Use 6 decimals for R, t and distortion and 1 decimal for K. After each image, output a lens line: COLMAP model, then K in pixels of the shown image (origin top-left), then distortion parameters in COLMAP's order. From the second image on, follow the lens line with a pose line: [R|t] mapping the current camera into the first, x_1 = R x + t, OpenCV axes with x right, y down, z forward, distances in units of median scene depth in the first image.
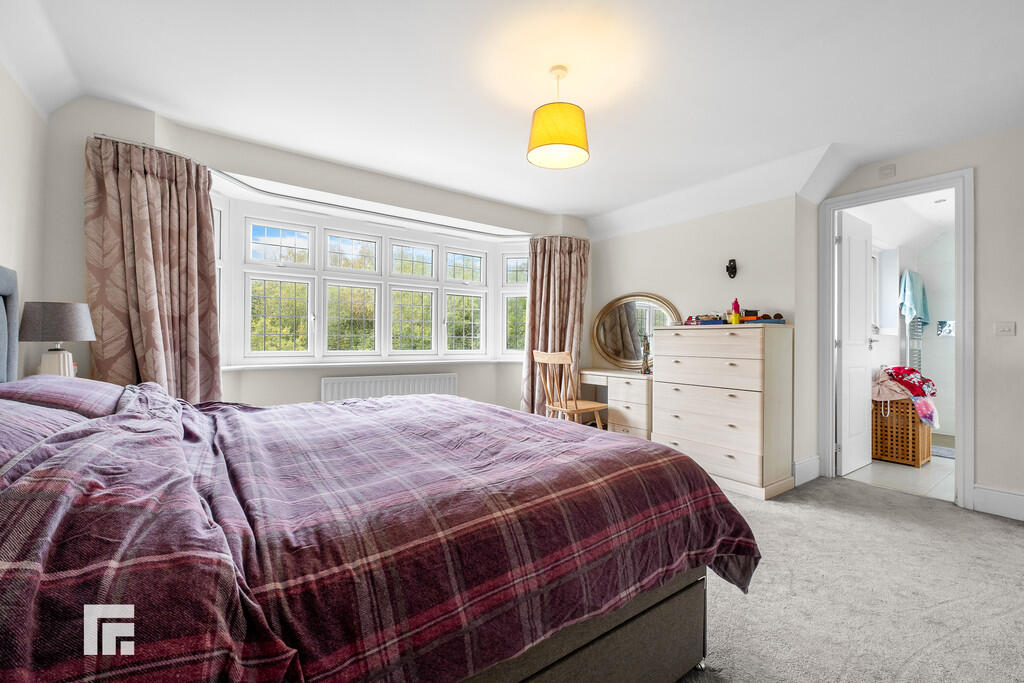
lens RADIAL K [[452.4, 0, 512.0], [0, 452.4, 341.5], [0, 0, 1]] dist [-0.000016, 0.000006]
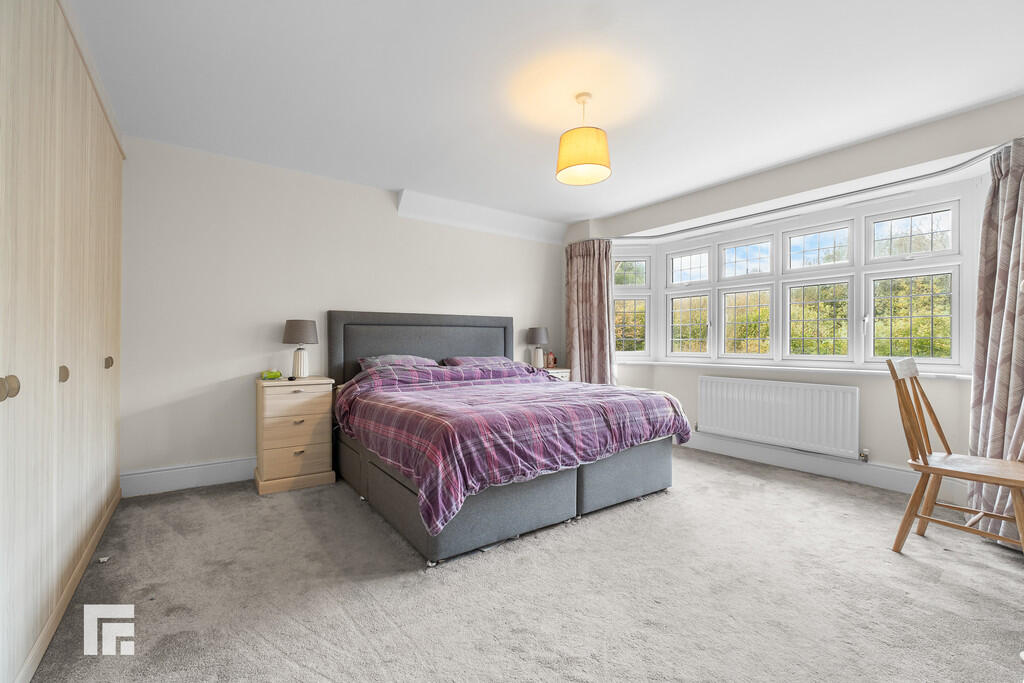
lens RADIAL K [[445.6, 0, 512.0], [0, 445.6, 341.5], [0, 0, 1]] dist [-0.000173, 0.000087]
pose [[-0.038690, -0.012700, -0.999171, 1.031953], [-0.004247, 0.999912, -0.012545, 0.011002], [0.999242, 0.003758, -0.038741, 0.773698]]
